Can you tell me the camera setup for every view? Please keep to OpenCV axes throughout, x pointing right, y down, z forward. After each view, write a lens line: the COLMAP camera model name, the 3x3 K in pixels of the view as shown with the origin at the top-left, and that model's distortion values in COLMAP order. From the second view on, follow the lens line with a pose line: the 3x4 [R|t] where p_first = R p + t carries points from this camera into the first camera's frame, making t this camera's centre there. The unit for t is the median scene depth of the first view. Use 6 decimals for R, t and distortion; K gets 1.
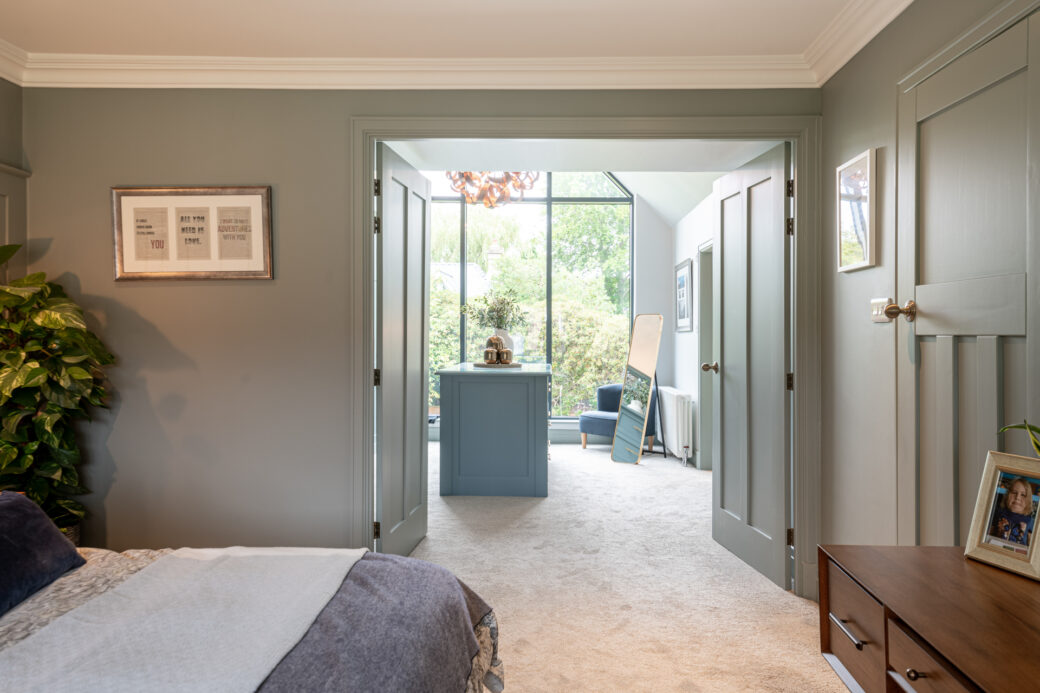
lens RADIAL K [[782.2, 0, 520.9], [0, 782.2, 344.8], [0, 0, 1]] dist [-0.005400, -0.000270]
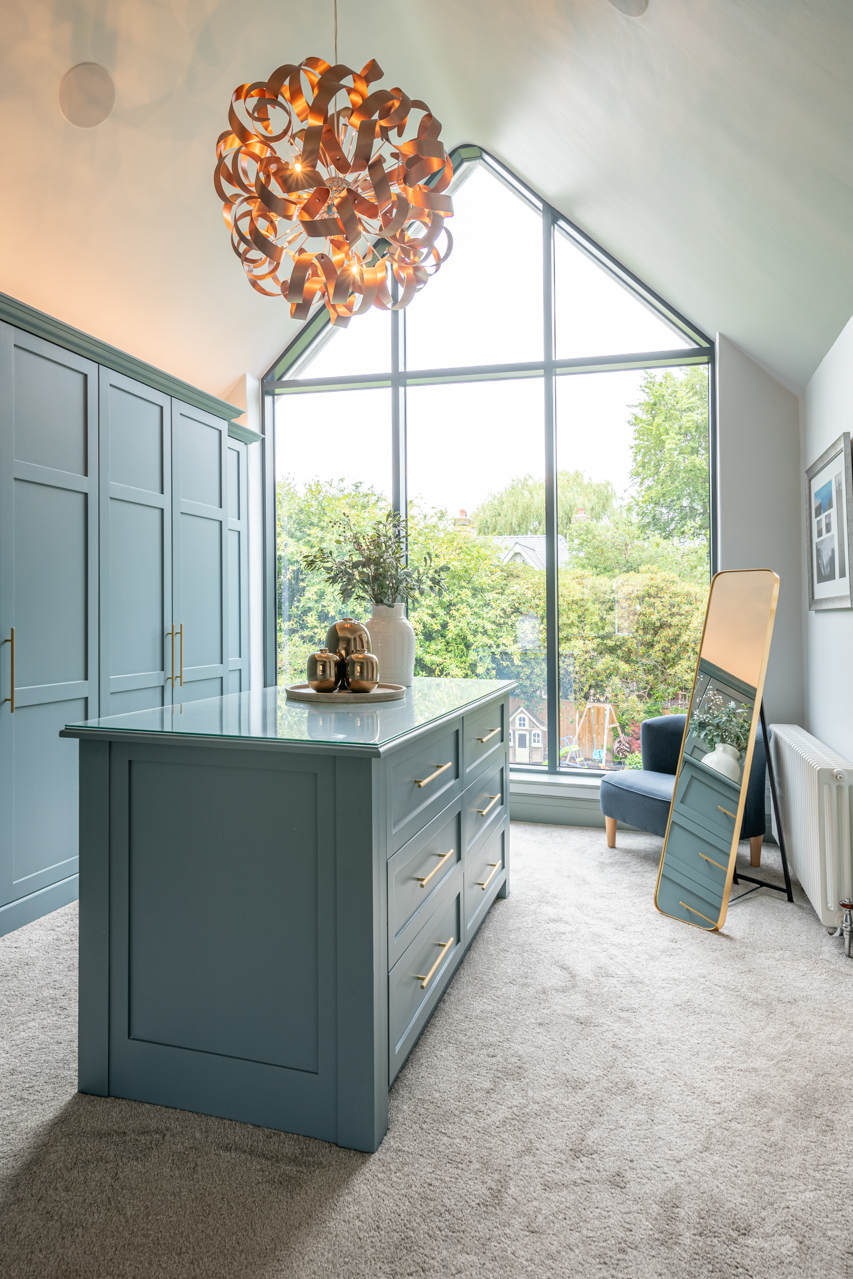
lens RADIAL K [[775.0, 0, 415.1], [0, 775.0, 599.8], [0, 0, 1]] dist [0.004313, 0.001943]
pose [[0.964833, -0.004858, -0.262820, 0.088319], [-0.002997, 0.999561, -0.029478, -0.008198], [0.262848, 0.029229, 0.964394, 0.469864]]
